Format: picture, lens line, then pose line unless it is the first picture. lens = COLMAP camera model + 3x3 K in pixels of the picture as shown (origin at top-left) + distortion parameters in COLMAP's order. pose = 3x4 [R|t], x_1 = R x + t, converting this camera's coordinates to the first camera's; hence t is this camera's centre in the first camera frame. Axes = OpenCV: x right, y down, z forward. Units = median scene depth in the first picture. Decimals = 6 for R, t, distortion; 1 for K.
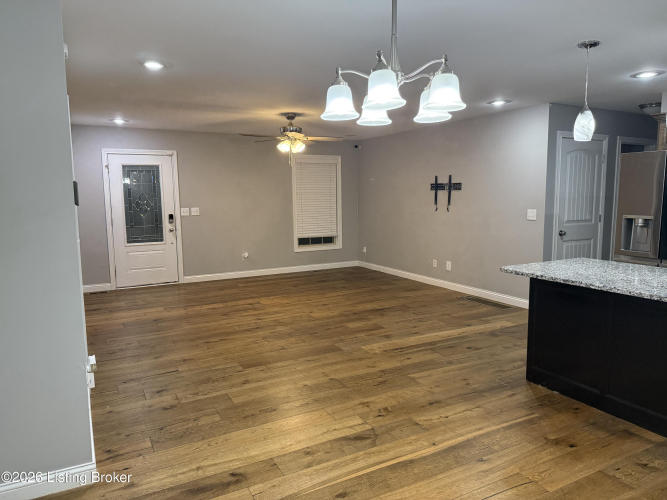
lens RADIAL K [[470.5, 0, 331.8], [0, 470.5, 251.0], [0, 0, 1]] dist [0.041564, -0.026834]
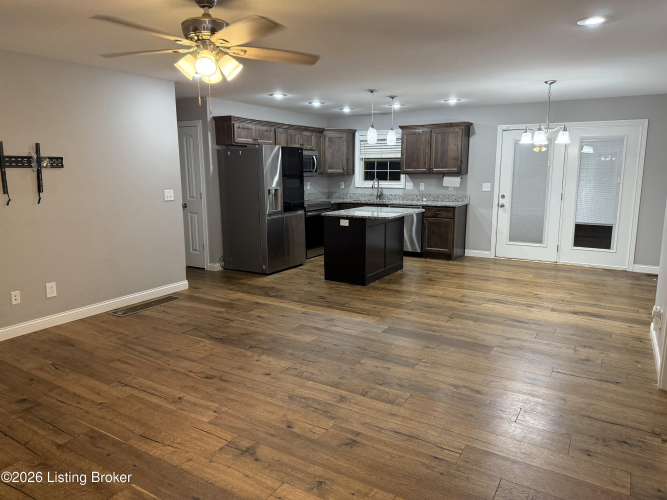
lens RADIAL K [[470.5, 0, 331.2], [0, 470.5, 249.4], [0, 0, 1]] dist [0.041564, -0.026834]
pose [[-0.510053, -0.140913, 0.848522, -0.668324], [0.110747, 0.967520, 0.227245, -0.175158], [-0.852983, 0.209879, -0.477881, 1.386587]]
